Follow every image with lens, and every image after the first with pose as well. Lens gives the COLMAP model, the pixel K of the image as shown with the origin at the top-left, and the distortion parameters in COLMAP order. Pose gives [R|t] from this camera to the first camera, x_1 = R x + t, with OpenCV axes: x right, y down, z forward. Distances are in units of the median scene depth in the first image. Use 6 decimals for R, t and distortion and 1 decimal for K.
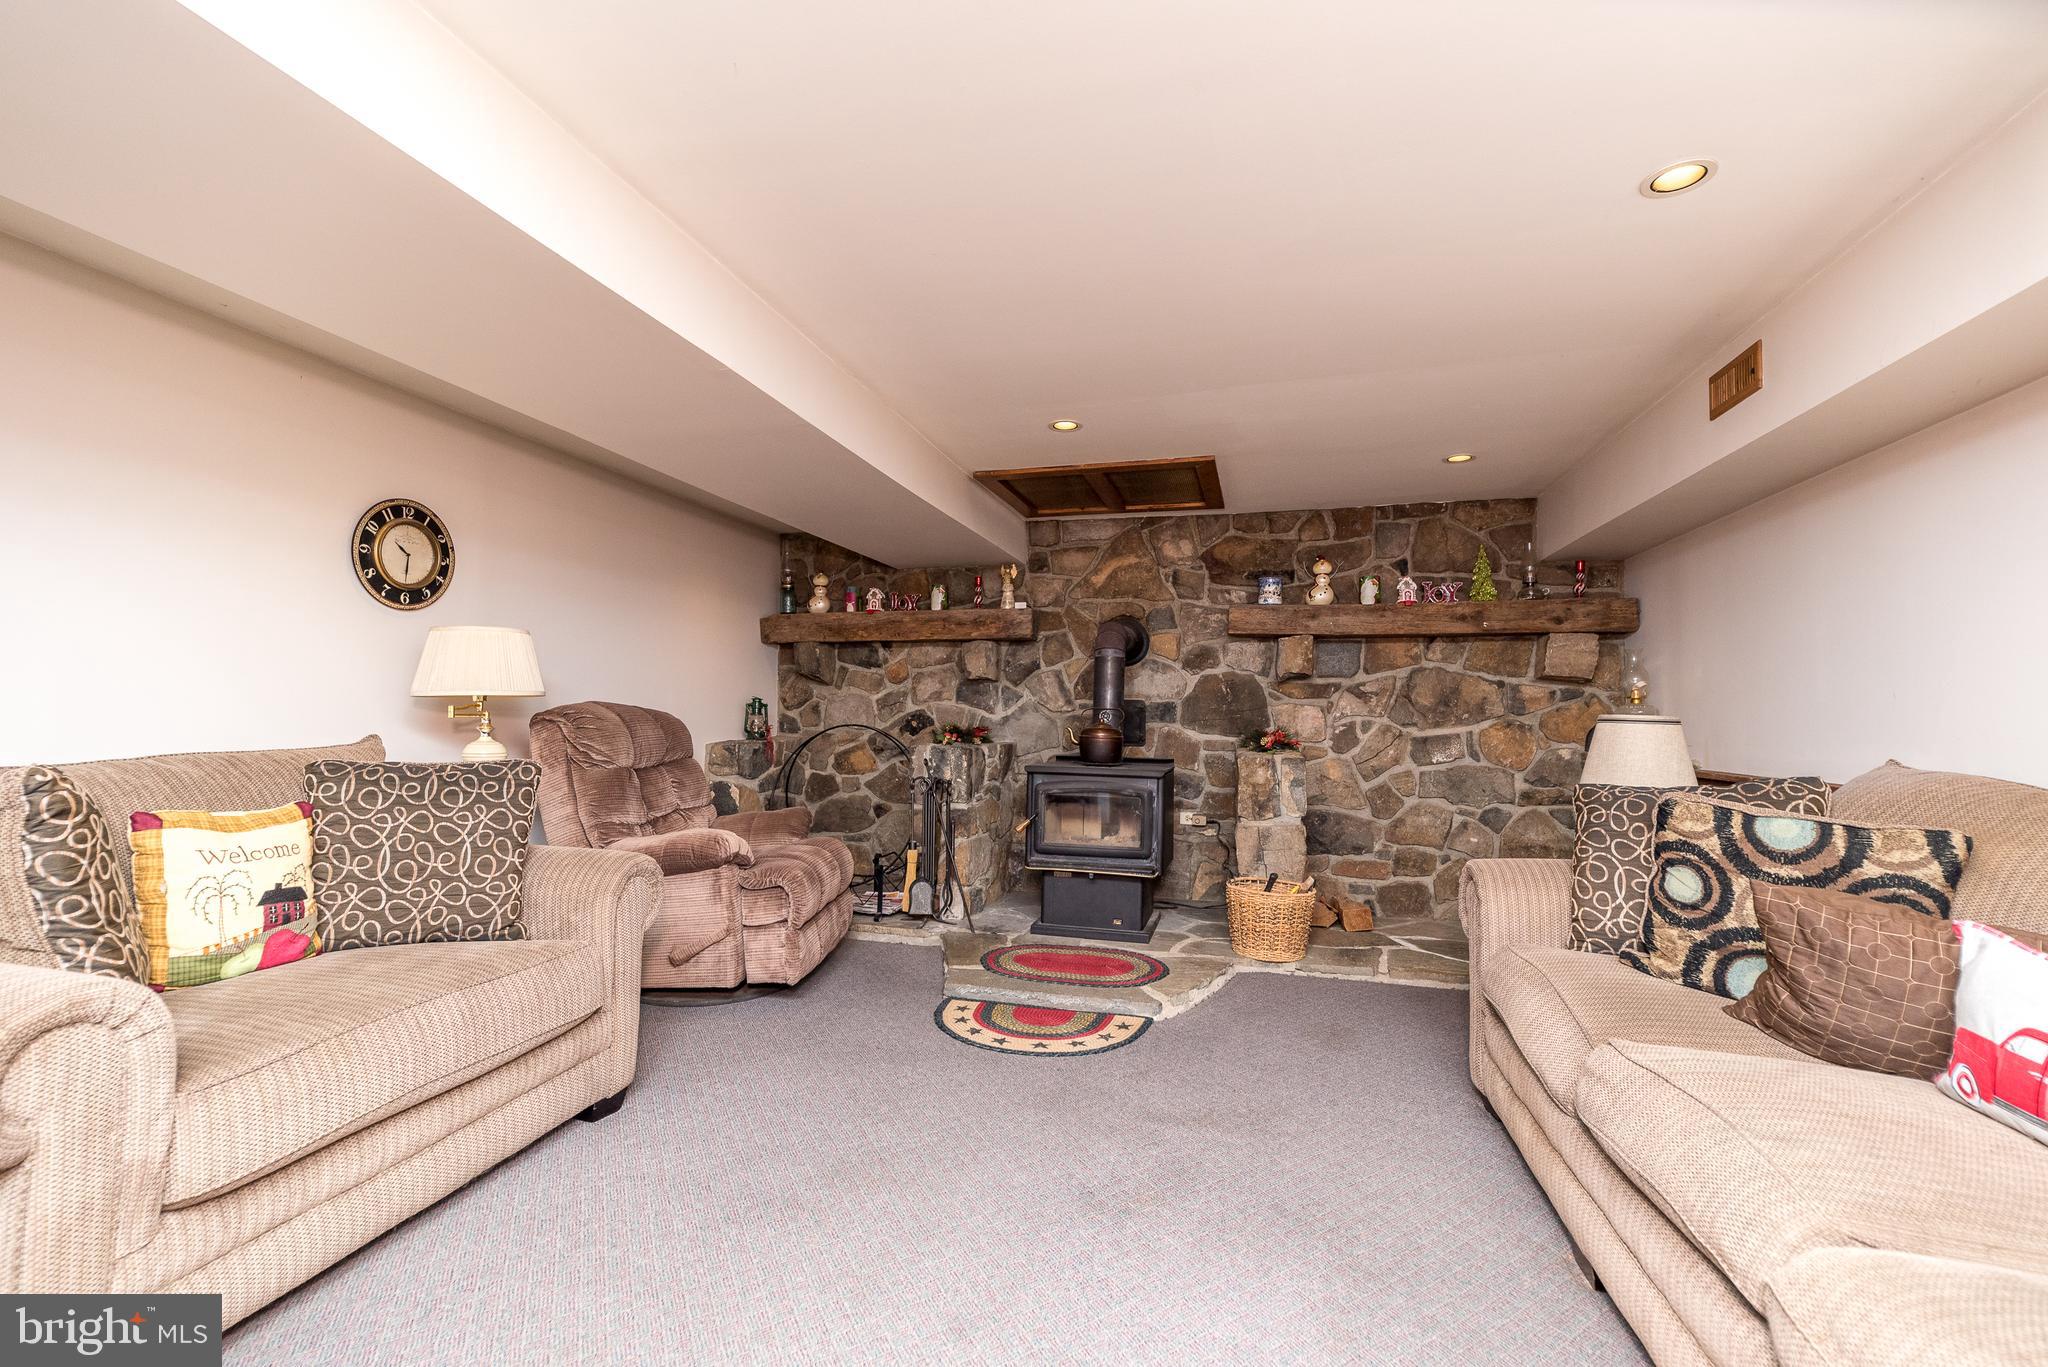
lens RADIAL K [[887.8, 0, 1024.0], [0, 887.8, 683.5], [0, 0, 1]] dist [0.003369, 0.000493]
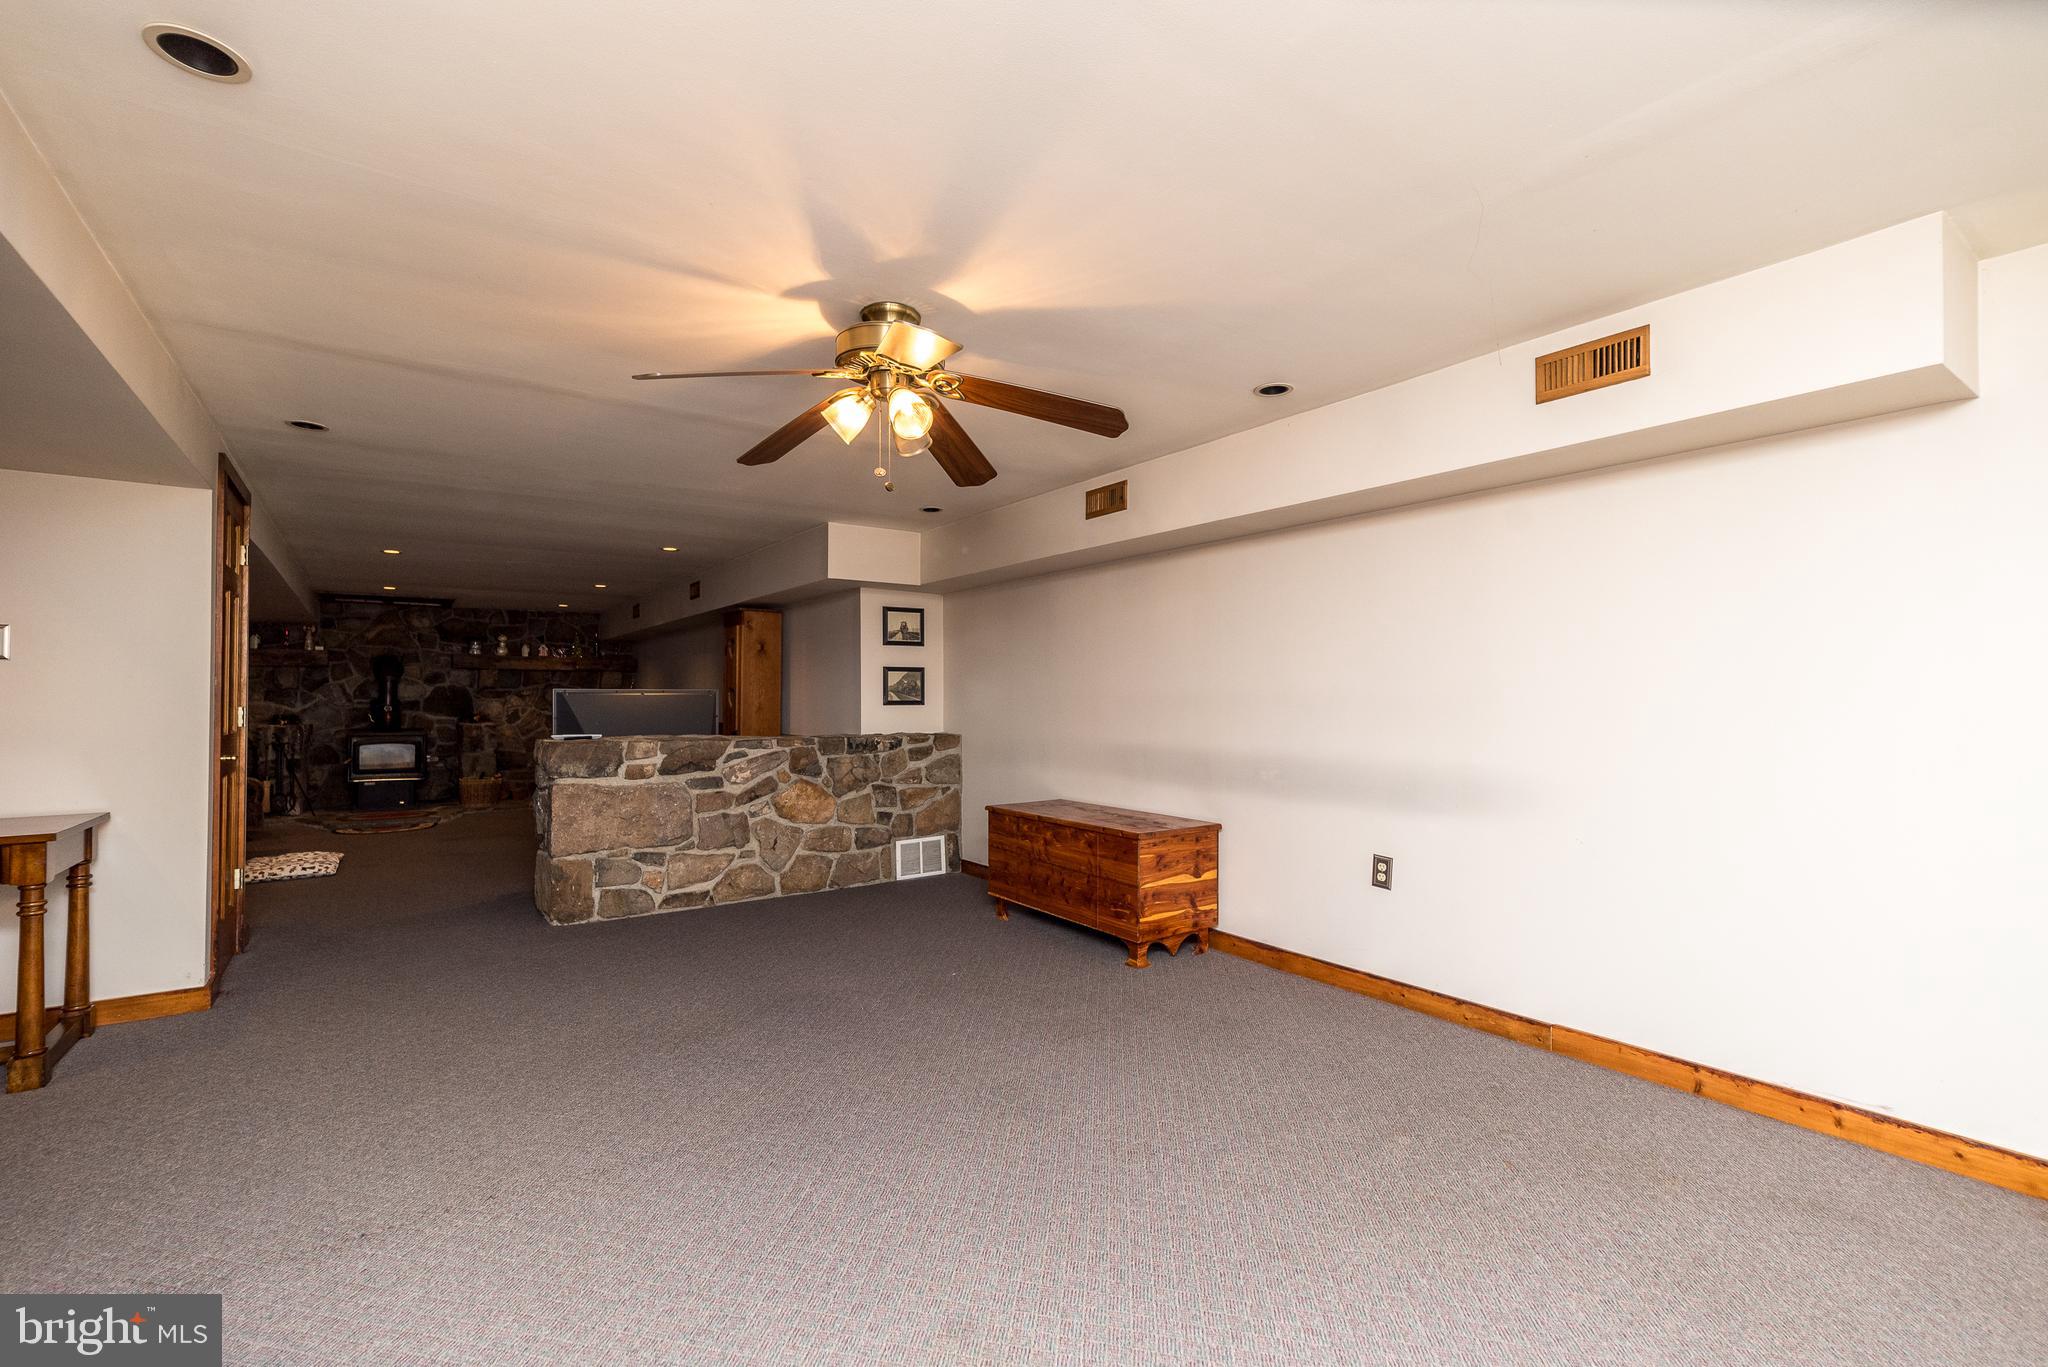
lens RADIAL K [[886.1, 0, 1020.3], [0, 886.1, 696.0], [0, 0, 1]] dist [0.004162, 0.000257]
pose [[0.639231, -0.008380, 0.768969, -0.648377], [-0.019917, 0.999425, 0.027448, -0.091195], [-0.768757, -0.032861, 0.638696, -1.685697]]
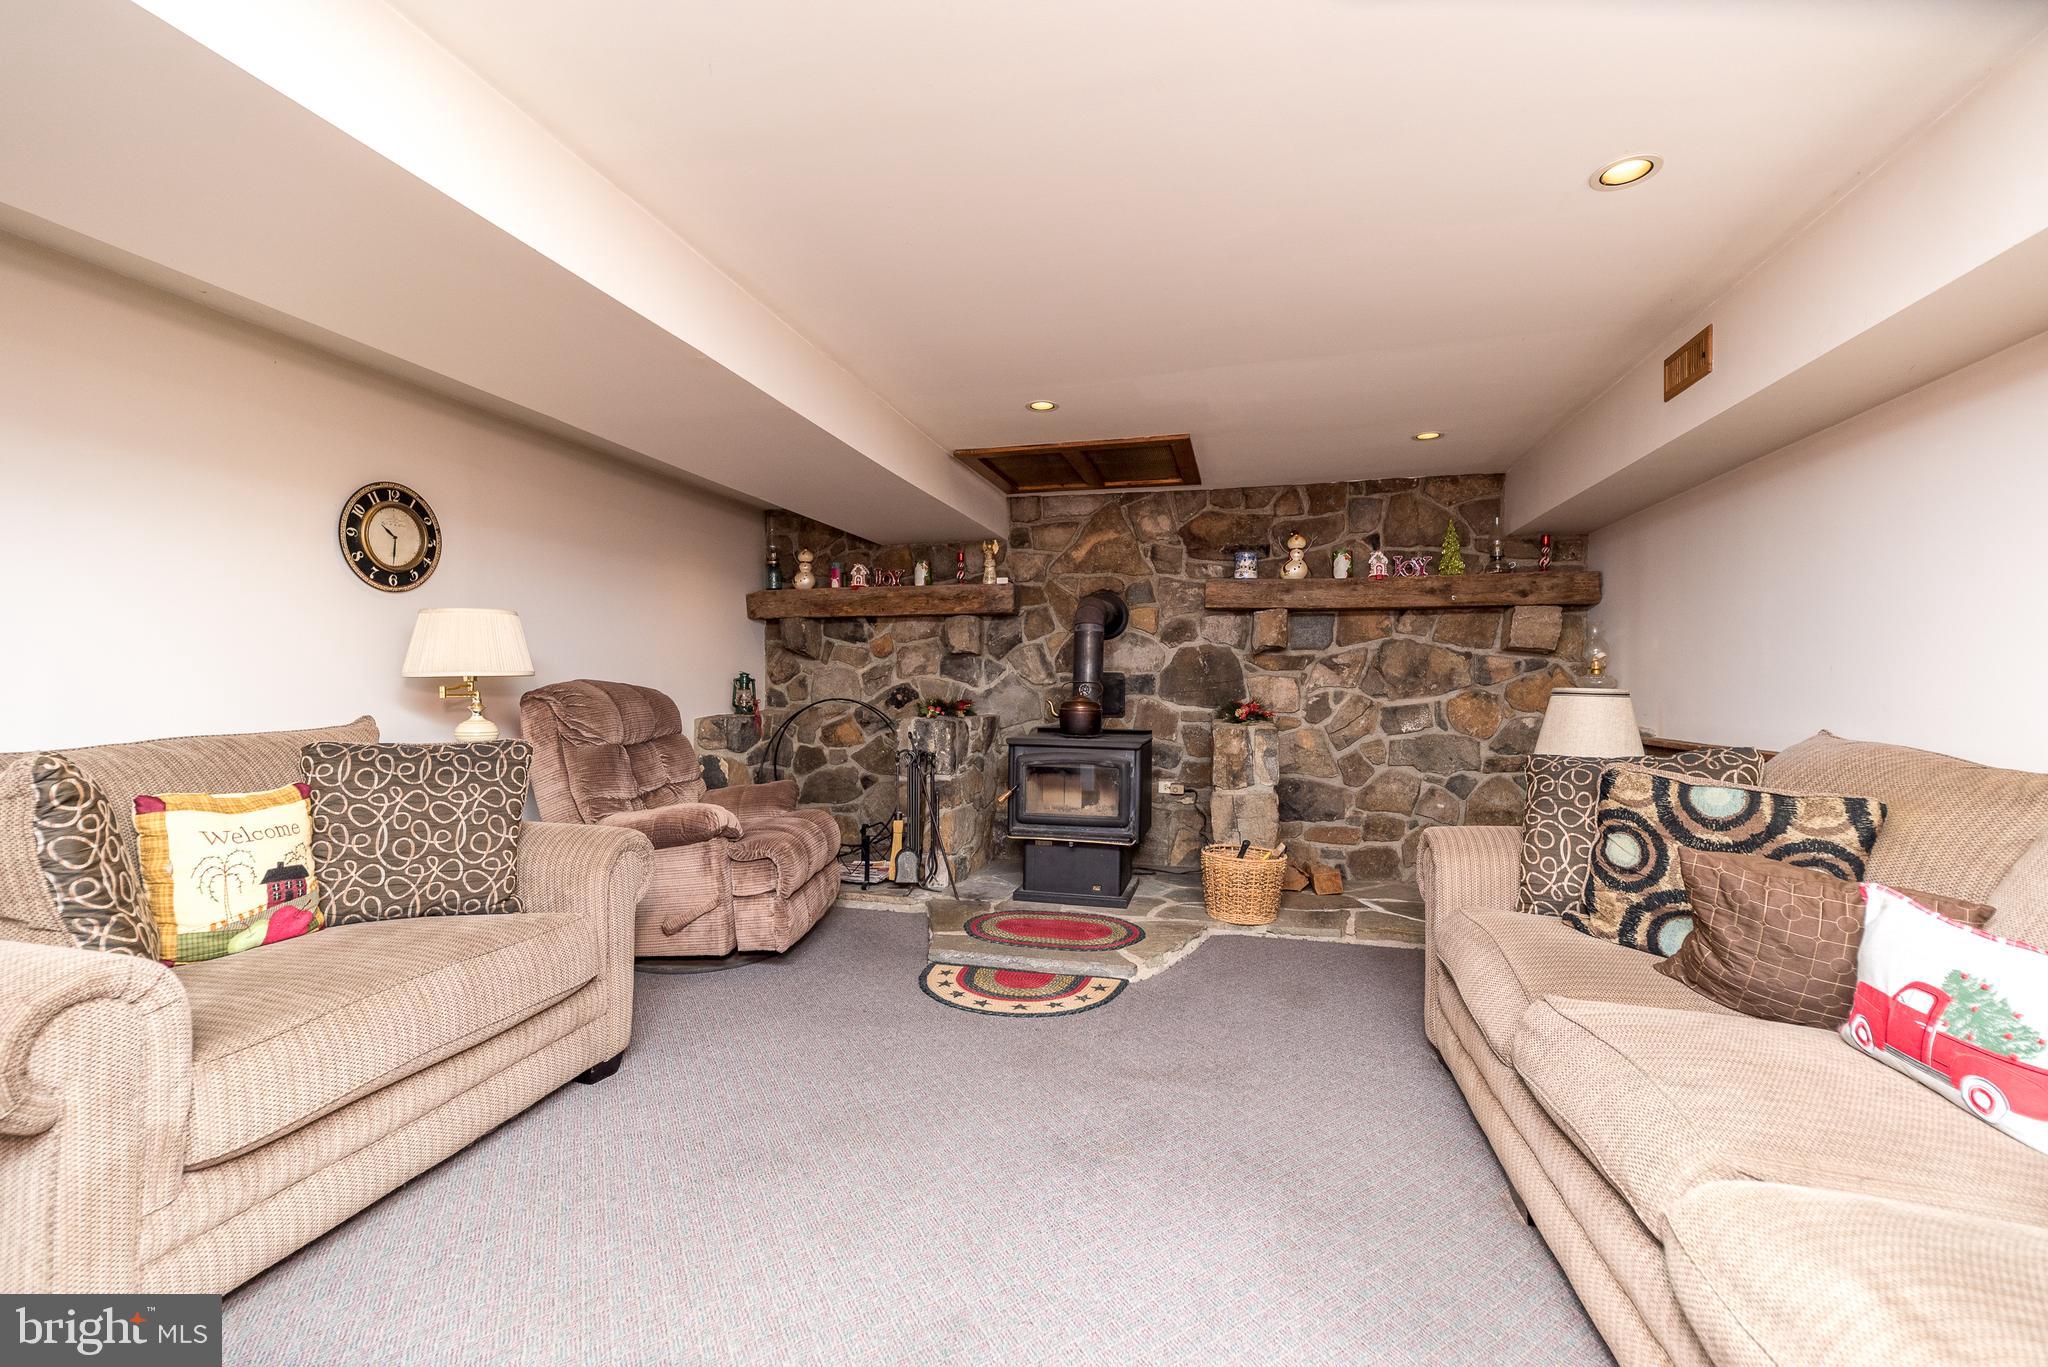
lens RADIAL K [[878.6, 0, 1024.0], [0, 878.6, 683.5], [0, 0, 1]] dist [0.002714, 0.000455]
pose [[0.999892, -0.007015, 0.012875, 0.009607], [0.006550, 0.999336, 0.035838, -0.007997], [-0.013118, -0.035750, 0.999275, -0.016203]]
